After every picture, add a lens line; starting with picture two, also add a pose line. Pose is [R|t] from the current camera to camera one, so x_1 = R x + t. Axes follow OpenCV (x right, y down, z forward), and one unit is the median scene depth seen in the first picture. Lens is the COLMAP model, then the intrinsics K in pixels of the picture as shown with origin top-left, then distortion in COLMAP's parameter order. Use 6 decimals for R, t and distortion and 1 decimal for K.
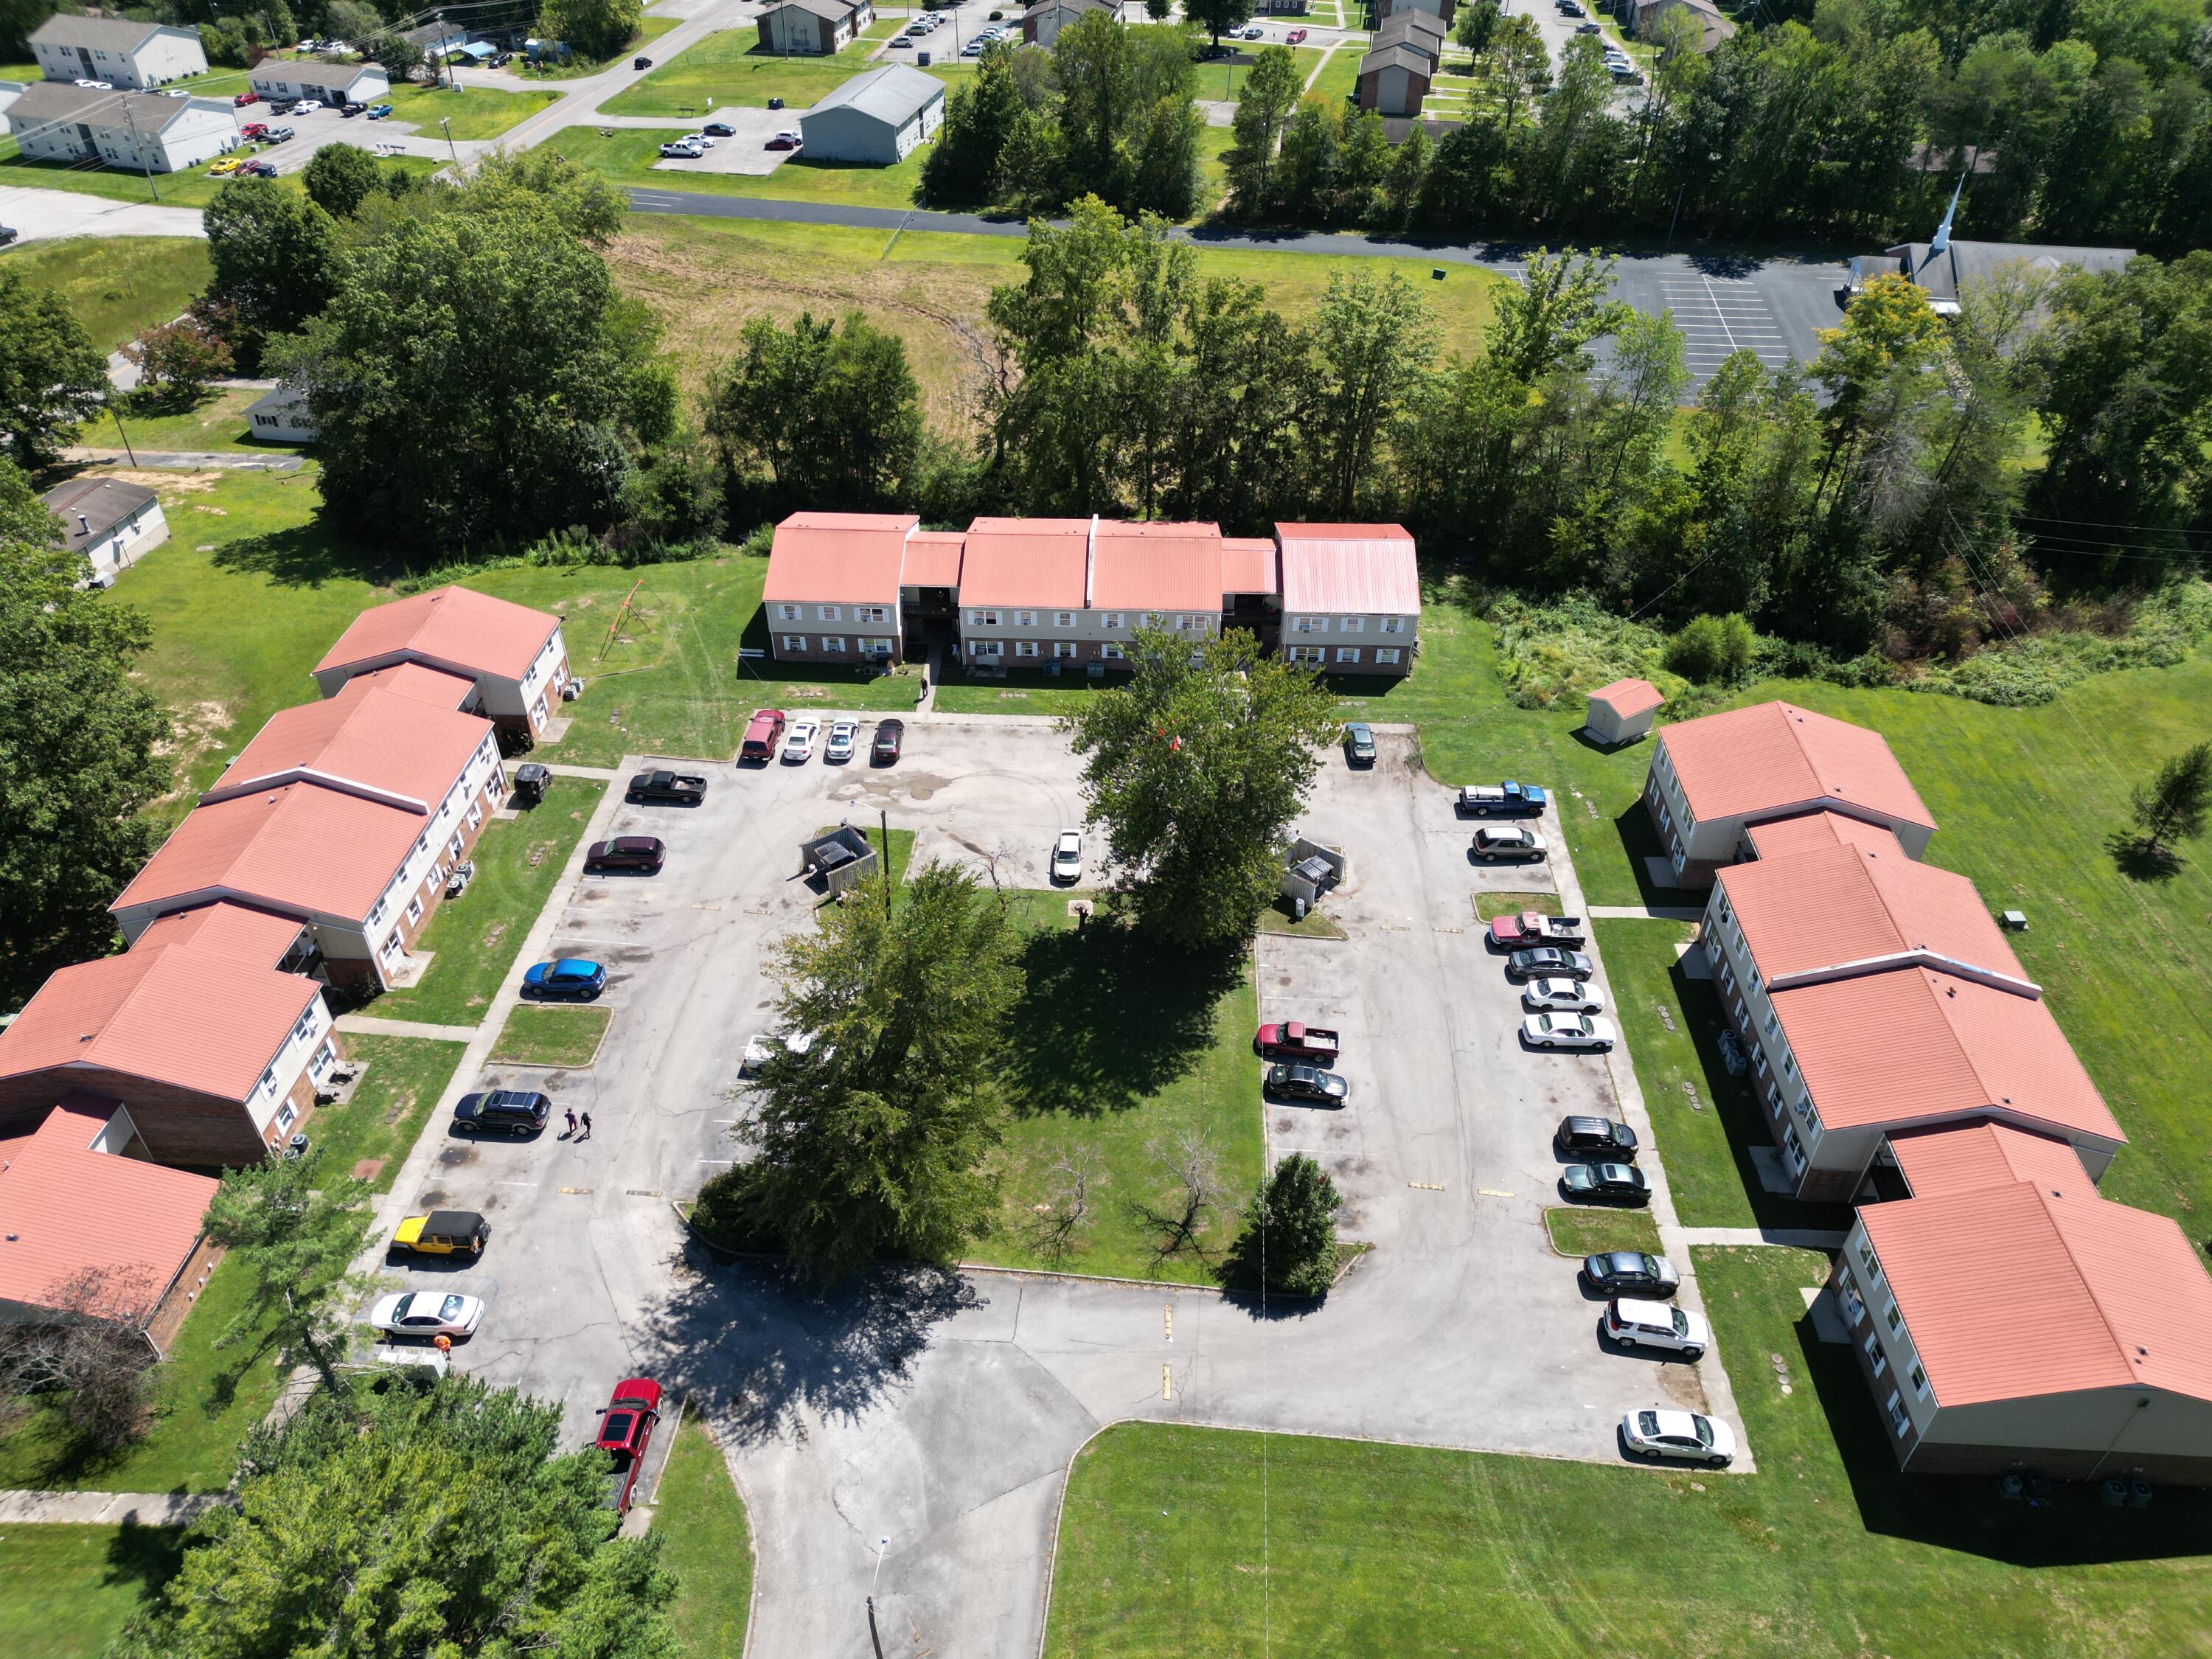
lens RADIAL K [[1542.2, 0, 1094.5], [0, 1542.2, 822.5], [0, 0, 1]] dist [0.104119, -0.120350]
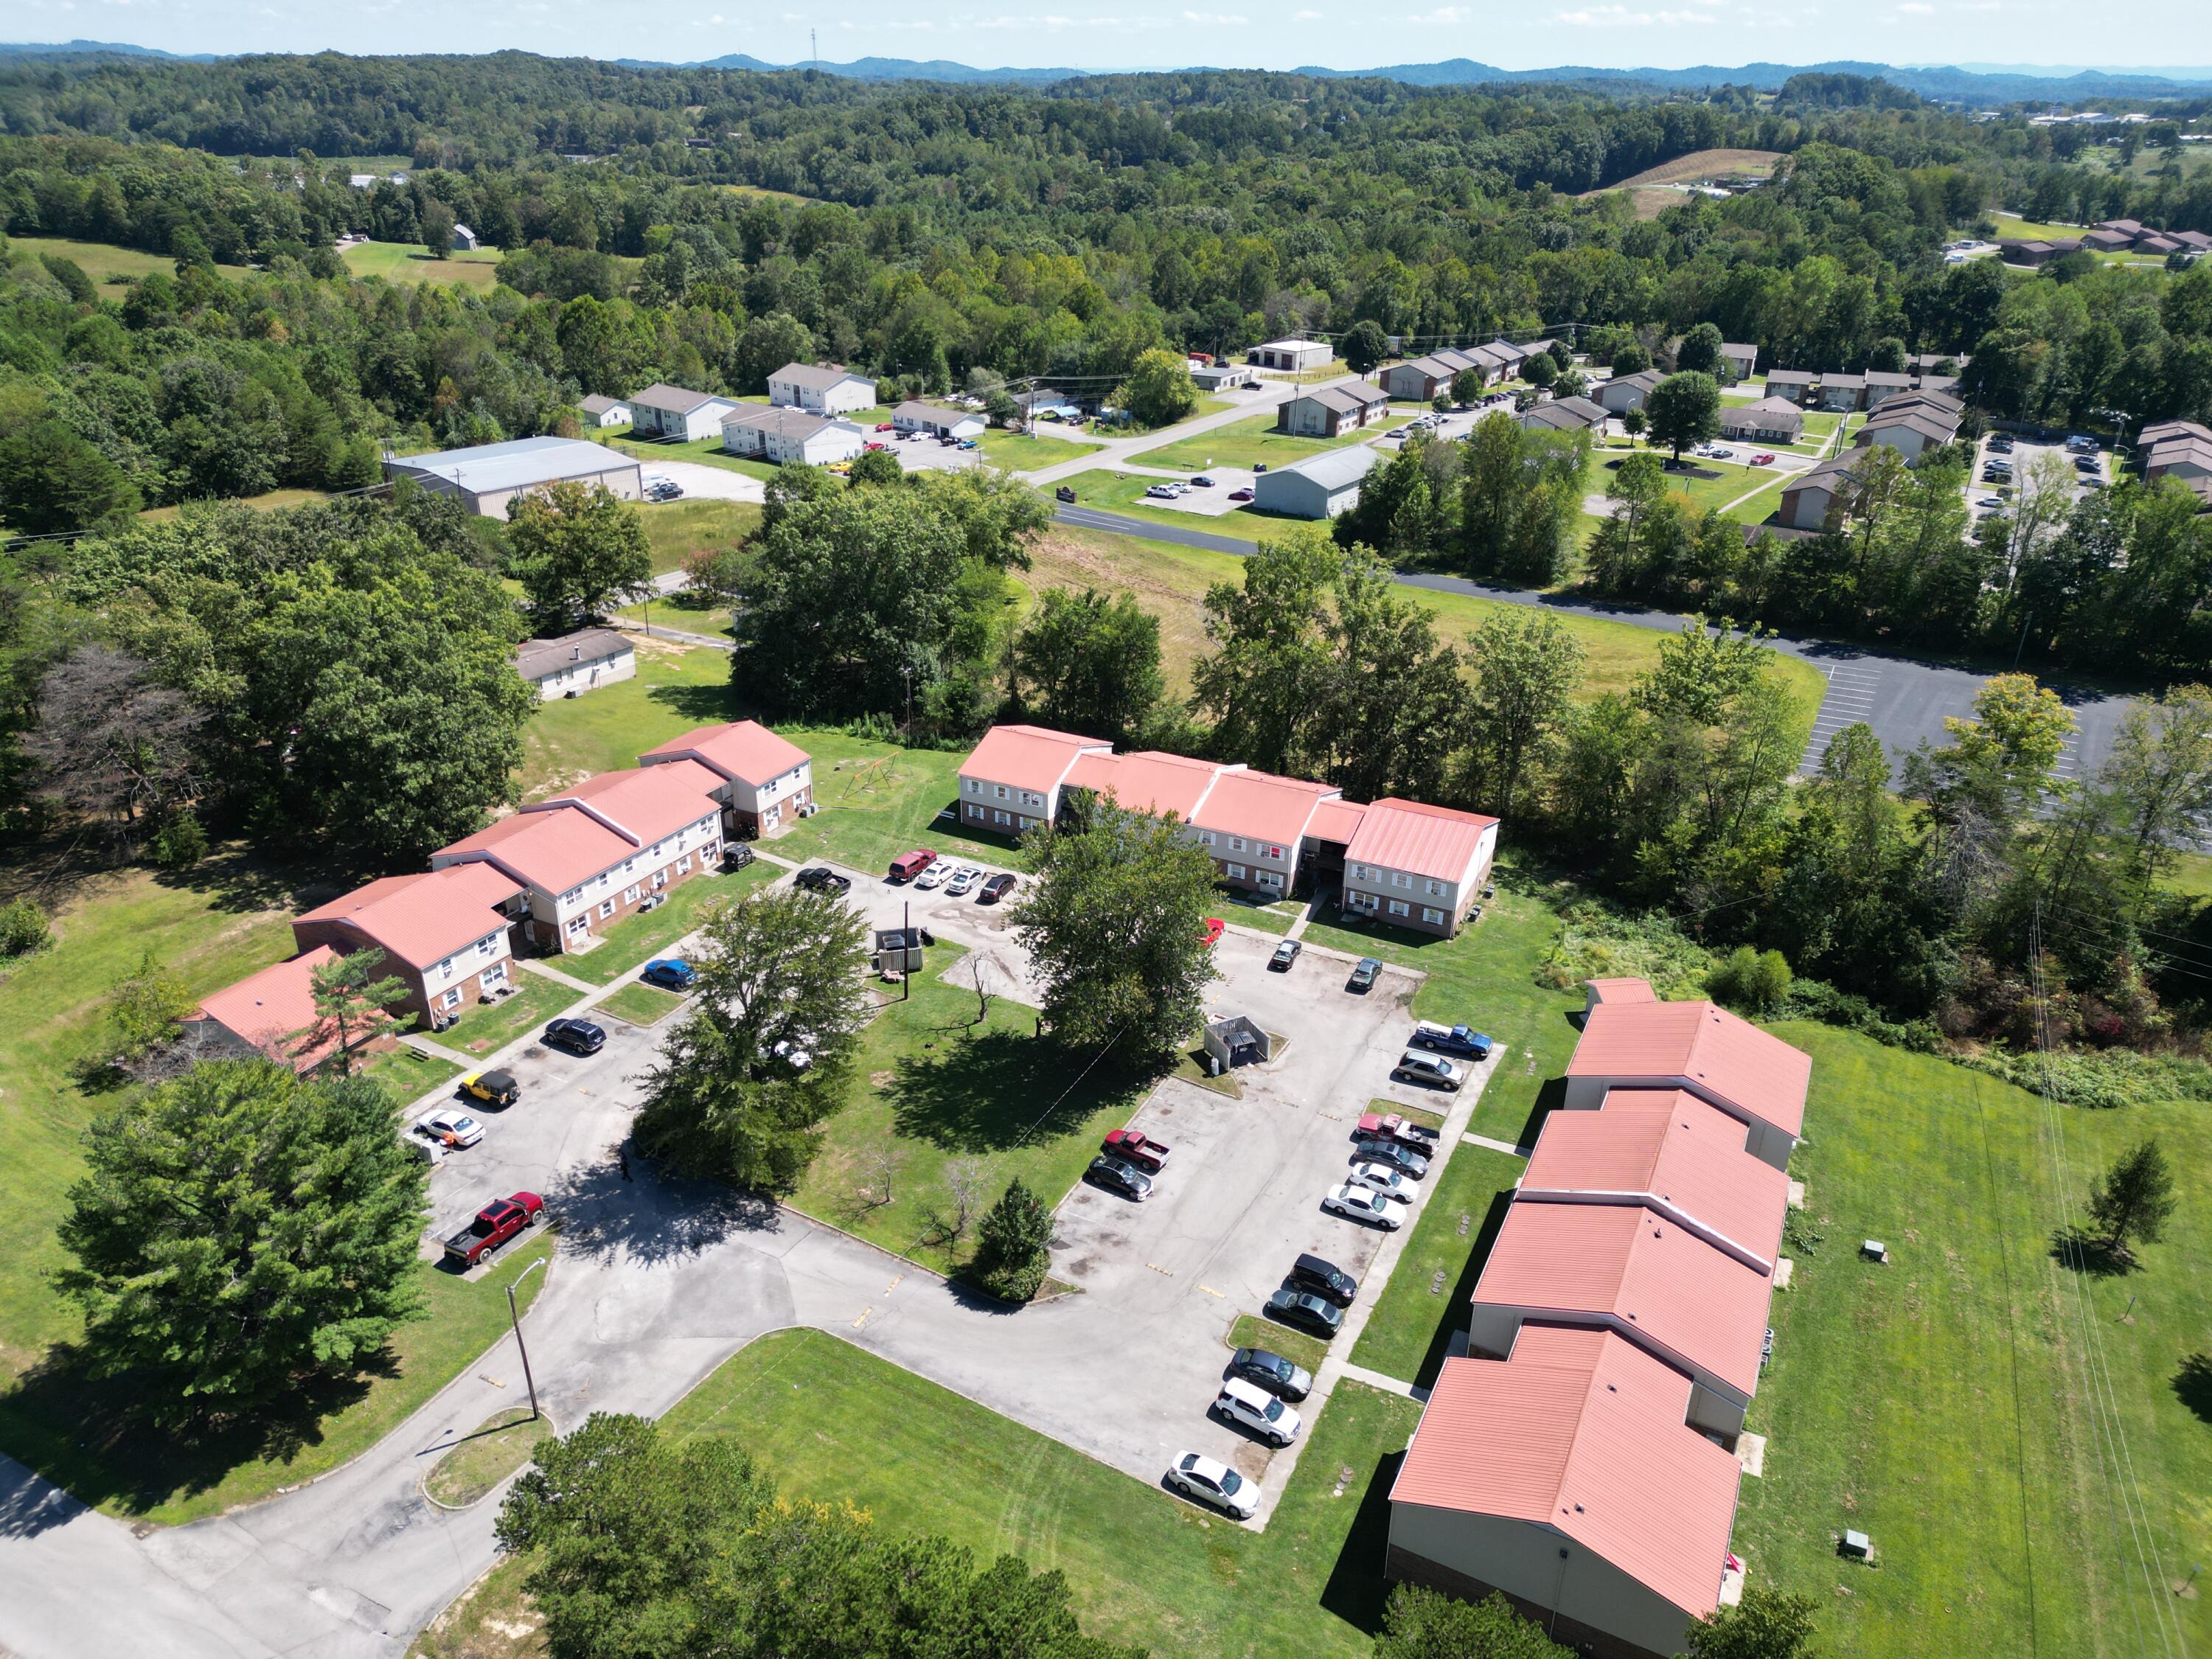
lens RADIAL K [[1542.2, 0, 1094.5], [0, 1542.2, 822.5], [0, 0, 1]] dist [0.104119, -0.120350]
pose [[0.910683, 0.183230, -0.370248, 0.372207], [-0.261779, 0.949296, -0.174093, 0.088872], [0.319576, 0.255467, 0.912474, -0.124104]]
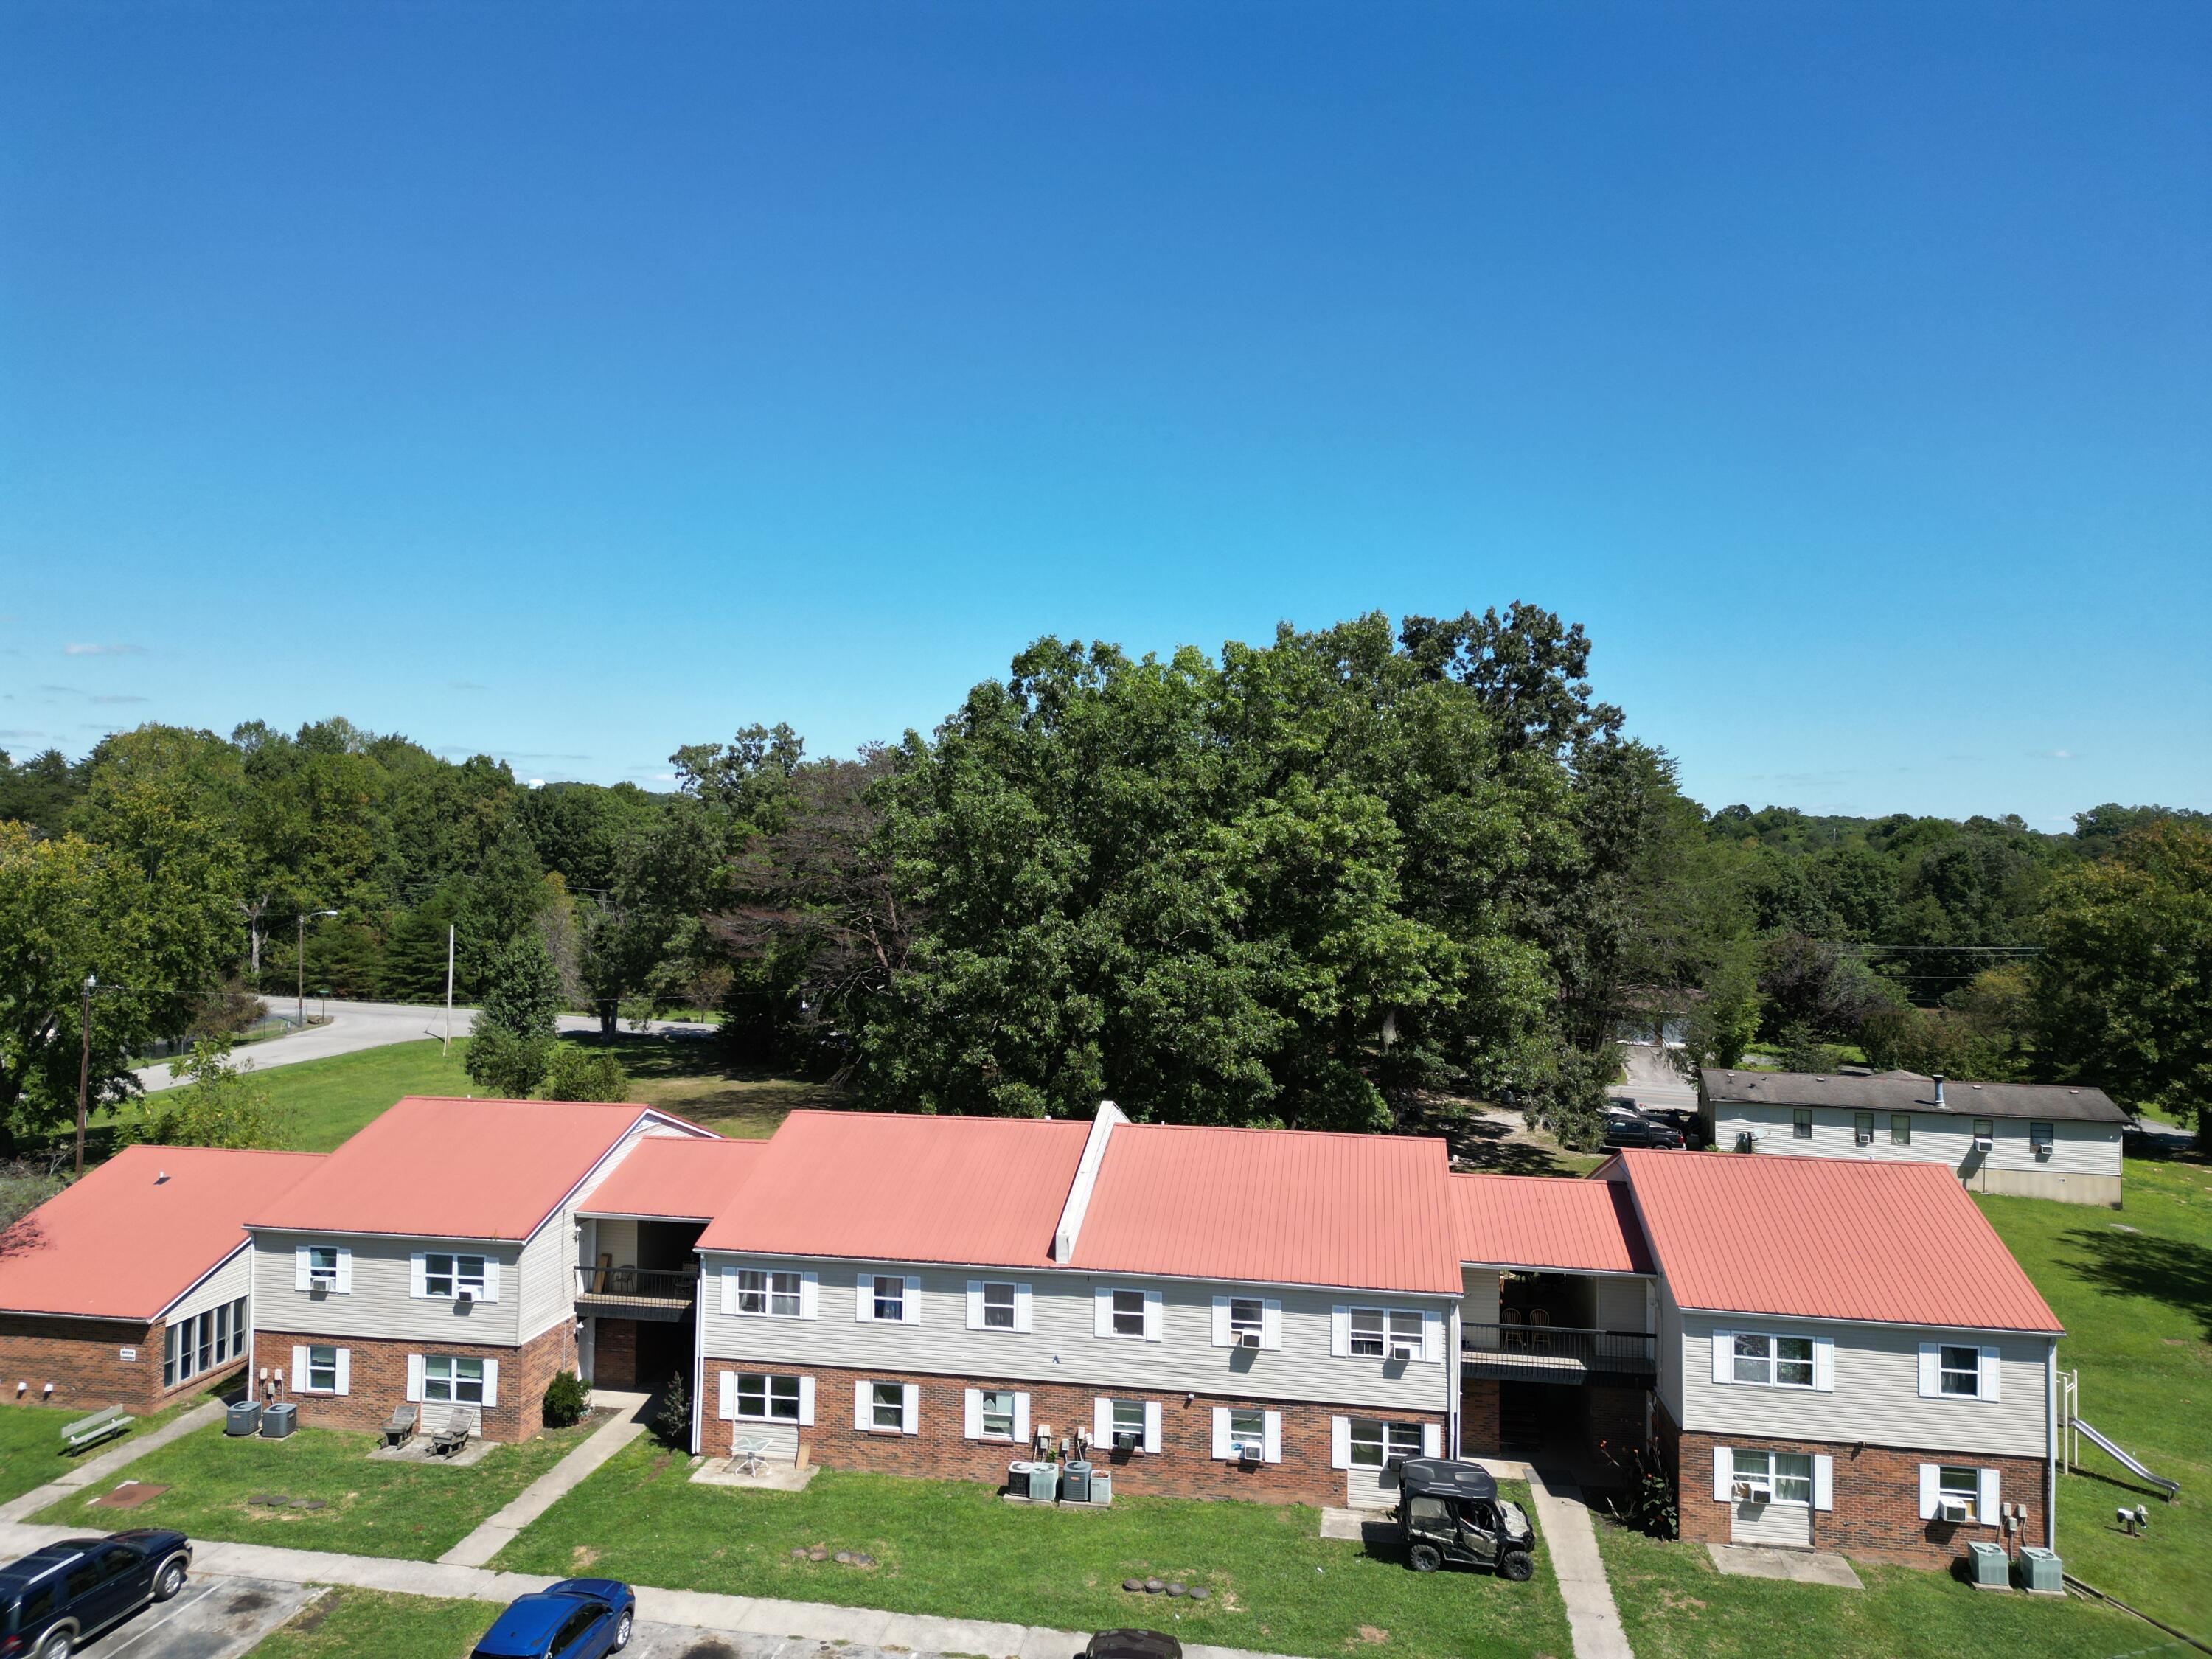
lens RADIAL K [[1542.2, 0, 1094.5], [0, 1542.2, 822.5], [0, 0, 1]] dist [0.104119, -0.120350]
pose [[-0.107355, -0.030616, -0.993749, -0.003794], [-0.623823, 0.780362, 0.043350, -0.098950], [0.774157, 0.624578, -0.102875, 0.786290]]
